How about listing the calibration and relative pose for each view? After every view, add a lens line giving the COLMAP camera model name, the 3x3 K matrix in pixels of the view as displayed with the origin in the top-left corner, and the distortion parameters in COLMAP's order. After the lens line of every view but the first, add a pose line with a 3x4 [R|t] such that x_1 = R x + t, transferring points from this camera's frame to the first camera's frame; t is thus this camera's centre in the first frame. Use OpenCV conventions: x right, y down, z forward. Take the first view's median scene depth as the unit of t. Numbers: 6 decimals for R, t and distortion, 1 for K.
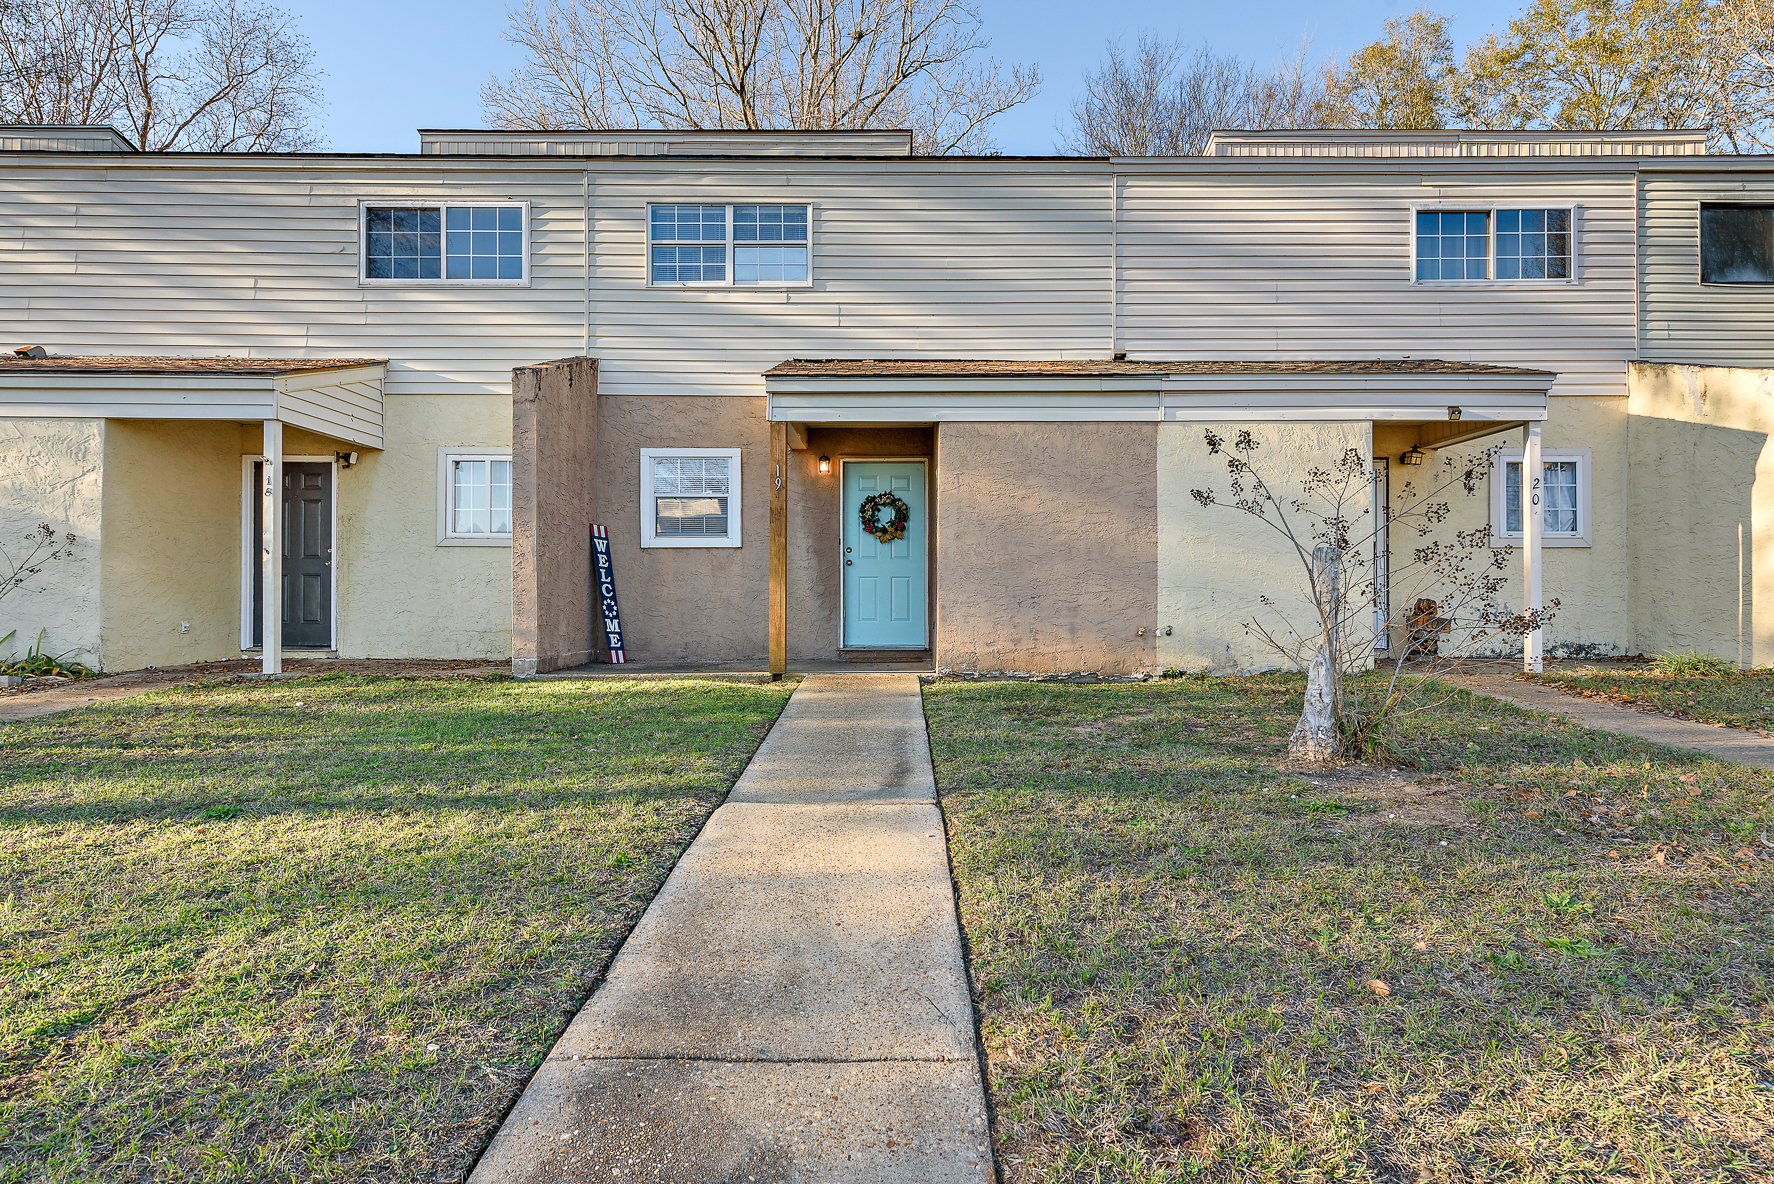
lens RADIAL K [[907.3, 0, 890.4], [0, 907.3, 592.4], [0, 0, 1]] dist [-0.000472, 0.000020]
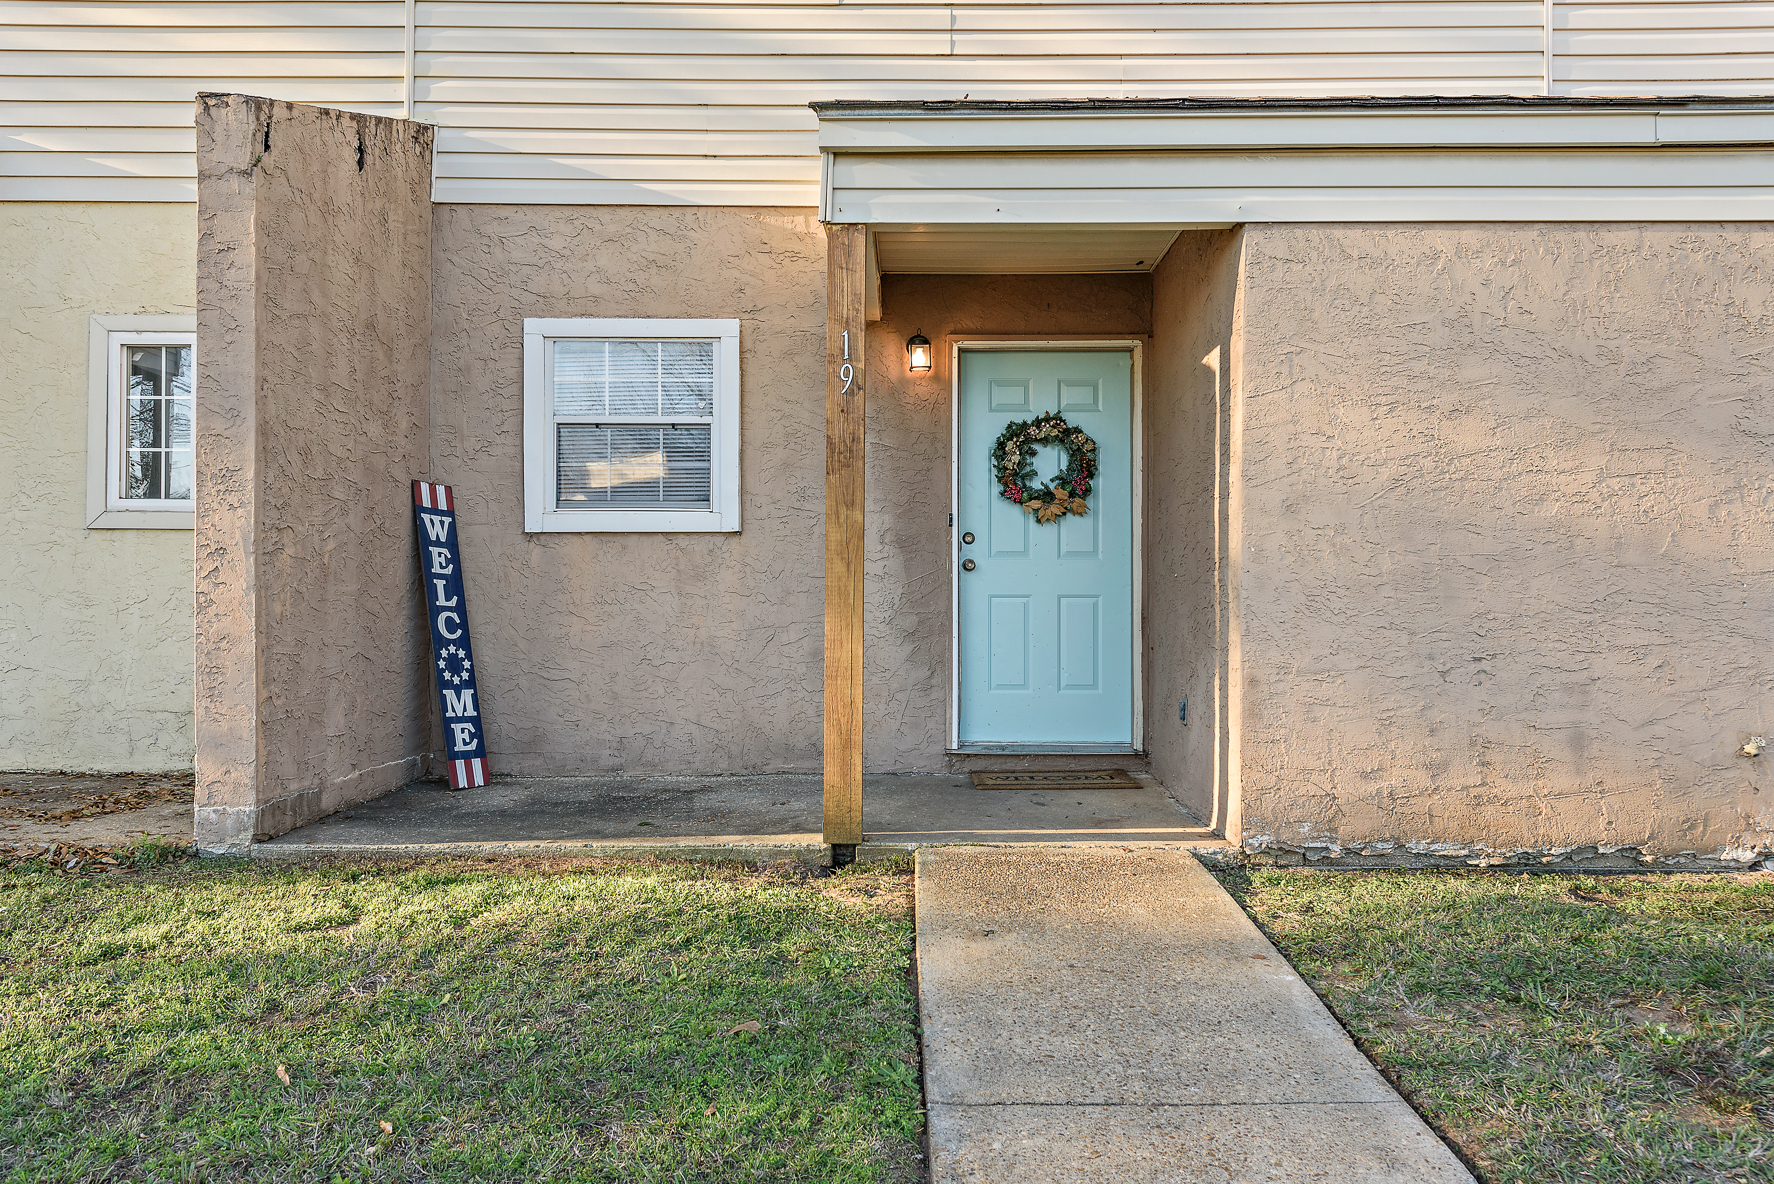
lens RADIAL K [[1247.2, 0, 883.0], [0, 1247.2, 588.3], [0, 0, 1]] dist [0.006201, -0.003036]
pose [[0.999854, 0.002491, -0.016903, -0.083415], [-0.002518, 0.999996, -0.001549, -0.020868], [0.016899, 0.001591, 0.999856, 0.376848]]
